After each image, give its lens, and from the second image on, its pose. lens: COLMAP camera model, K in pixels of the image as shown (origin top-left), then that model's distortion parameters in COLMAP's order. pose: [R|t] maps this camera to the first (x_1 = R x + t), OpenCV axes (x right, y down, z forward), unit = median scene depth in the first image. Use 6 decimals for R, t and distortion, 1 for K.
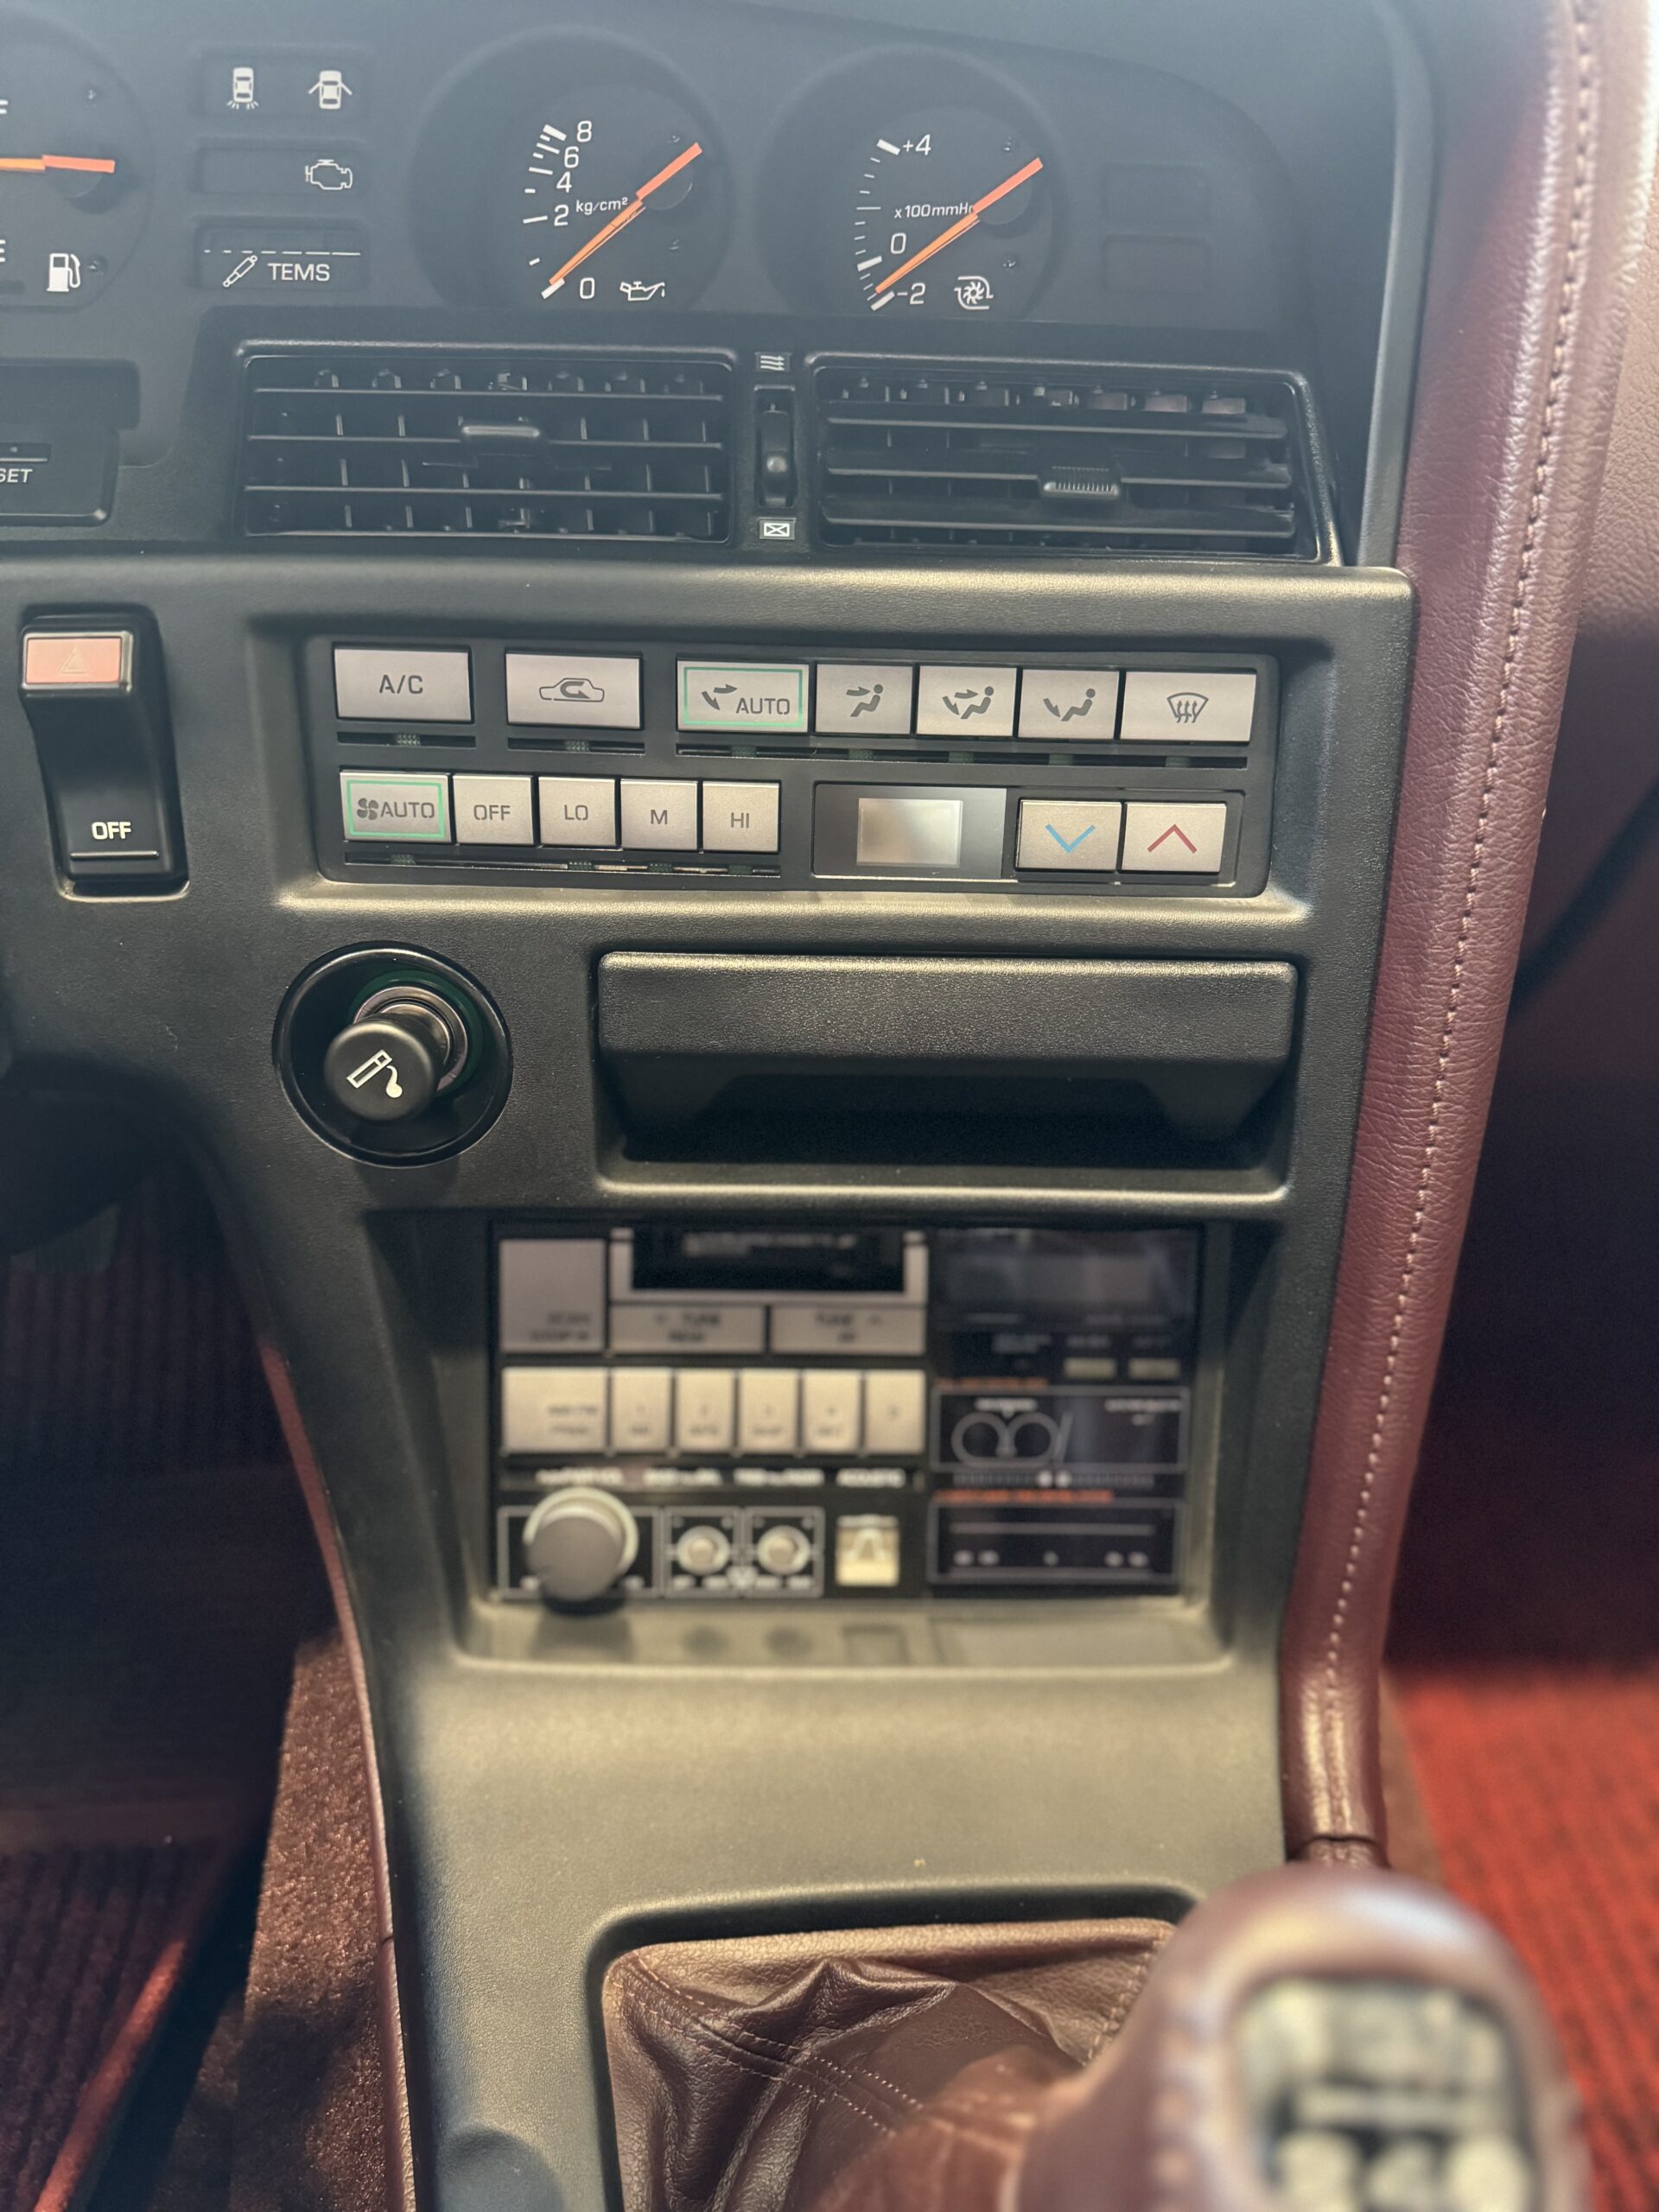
lens RADIAL K [[1616.5, 0, 835.8], [0, 1616.5, 1058.2], [0, 0, 1]] dist [0.049888, -0.059277]
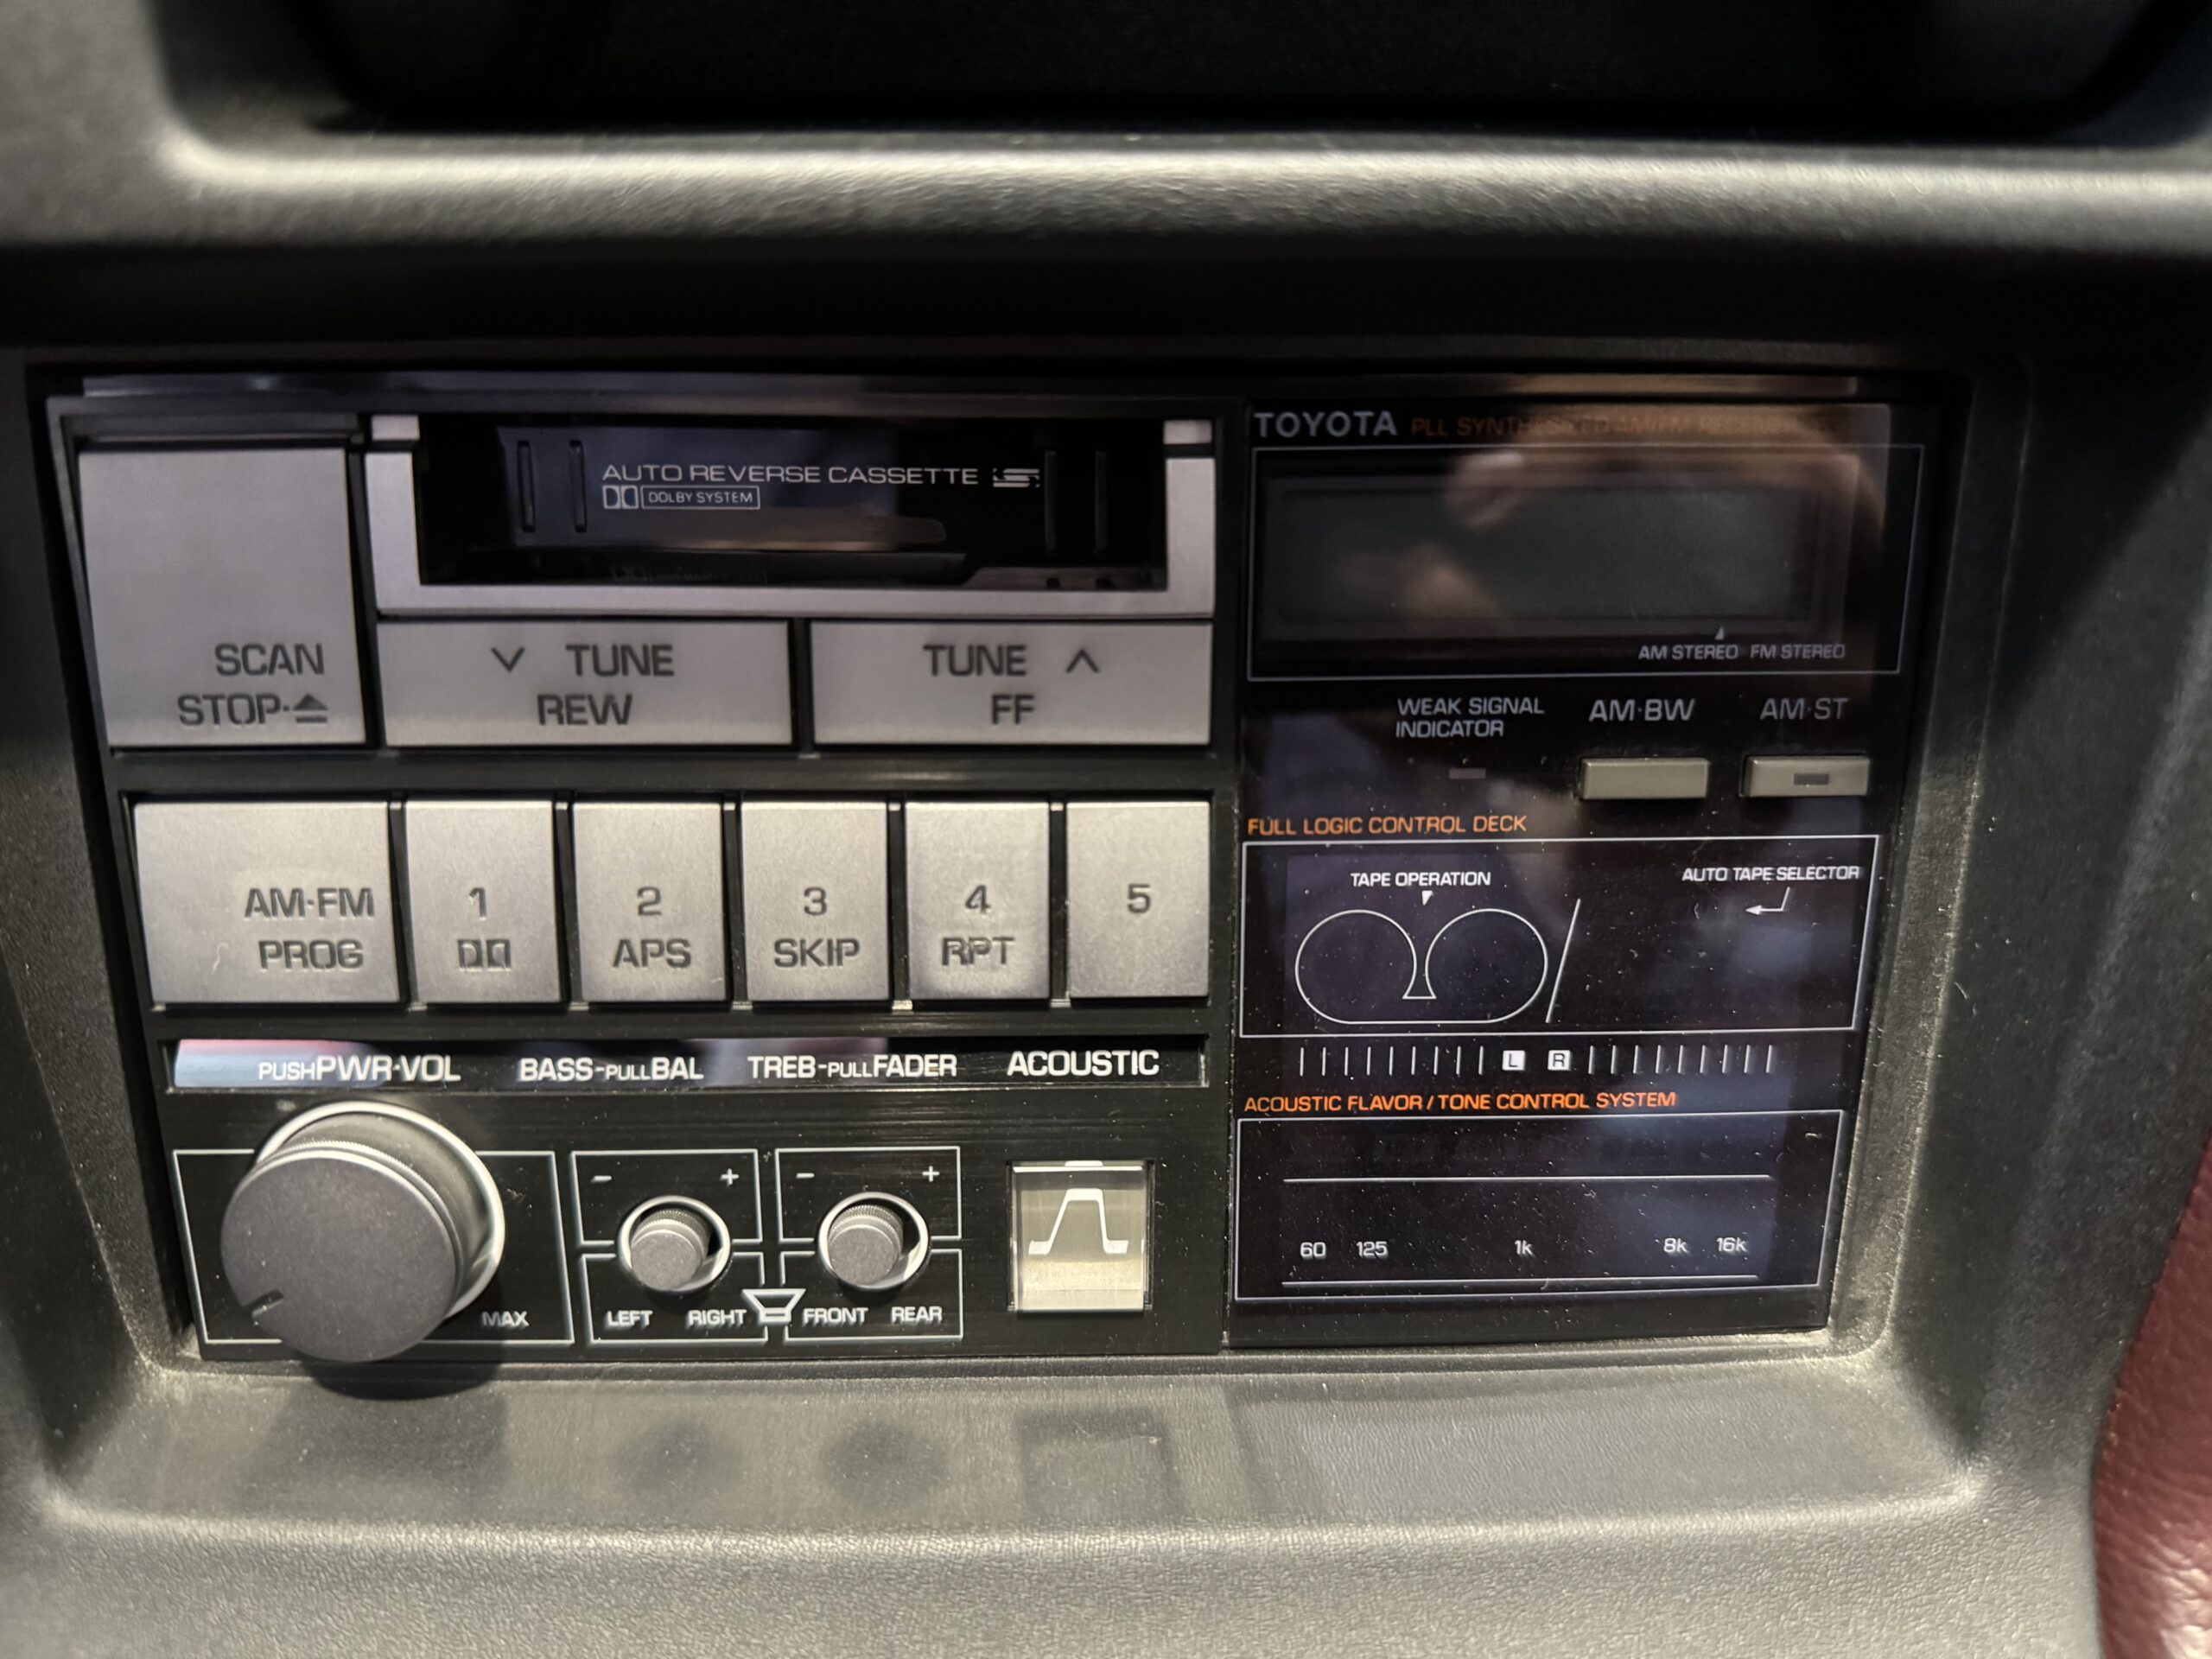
lens RADIAL K [[1616.5, 0, 1106.2], [0, 1616.5, 840.7], [0, 0, 1]] dist [0.049888, -0.059277]
pose [[0.999886, -0.014993, -0.001783, 0.029242], [0.015099, 0.993220, 0.115269, 0.160100], [0.000043, -0.115283, 0.993333, 0.616304]]
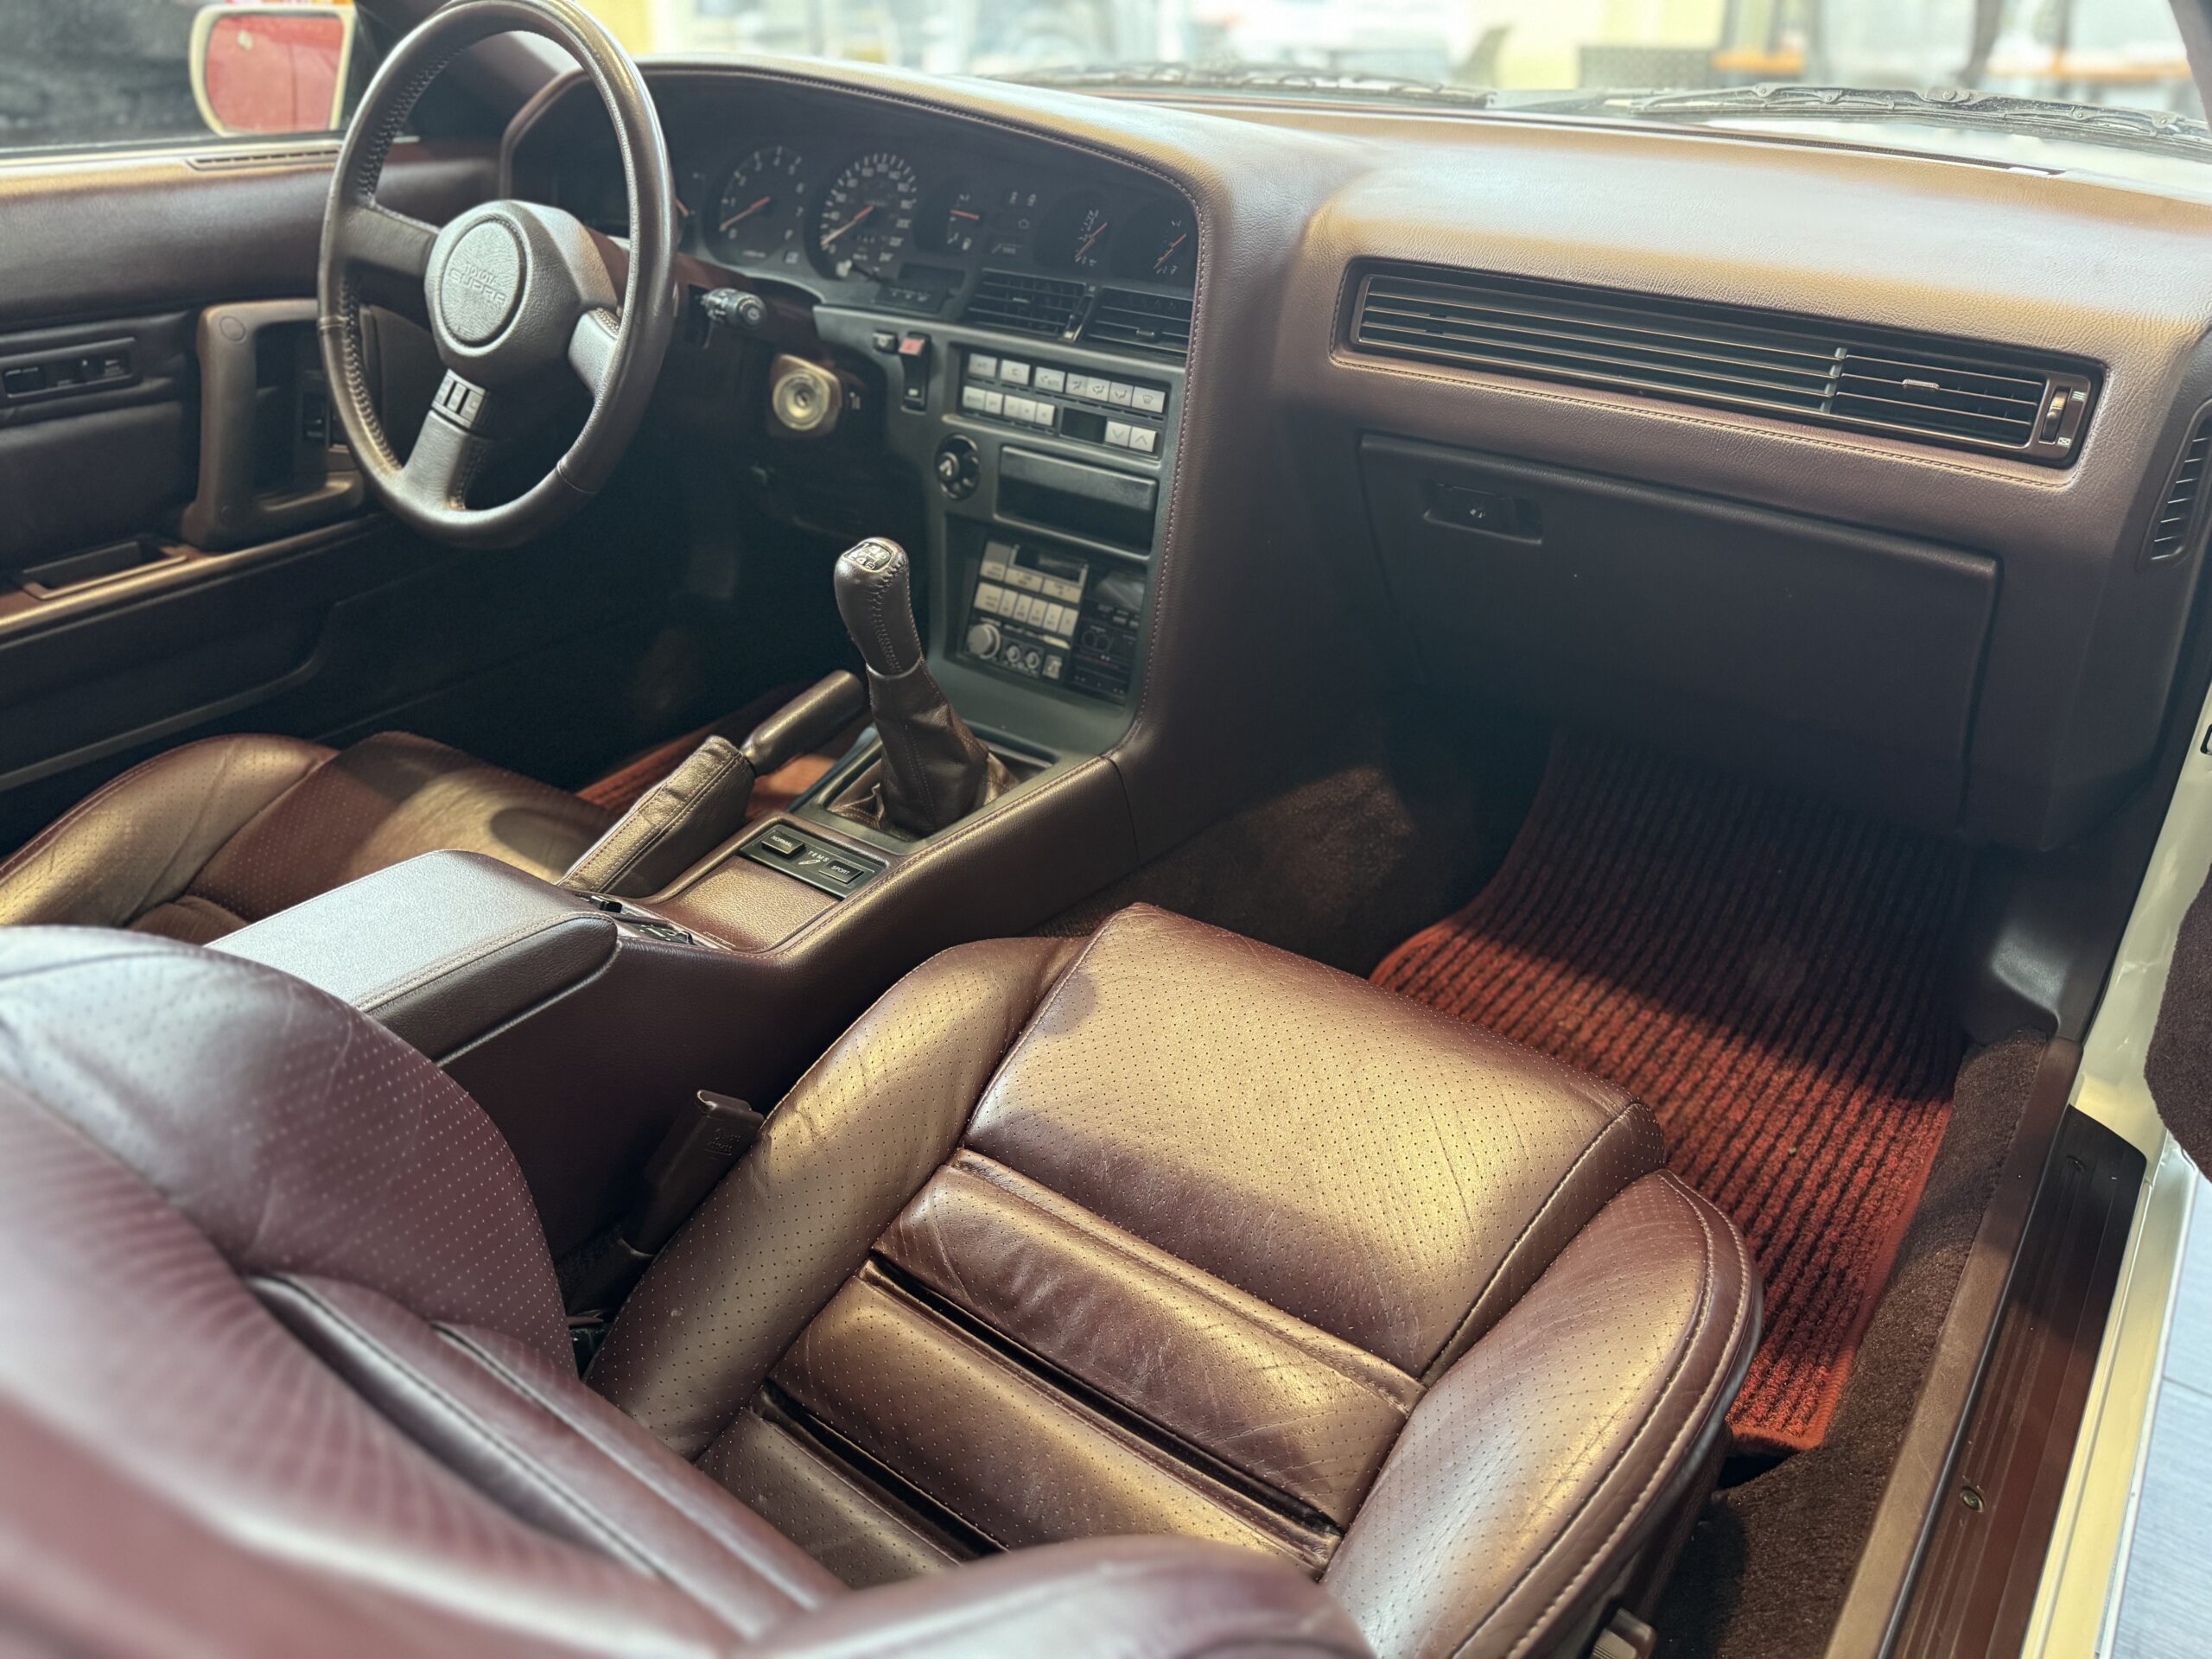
lens RADIAL K [[1616.5, 0, 1104.4], [0, 1616.5, 823.9], [0, 0, 1]] dist [0.049888, -0.059277]
pose [[0.758387, 0.284837, -0.586274, 2.013523], [-0.304068, 0.950198, 0.068313, 0.354124], [0.576534, 0.126459, 0.807228, -1.401509]]
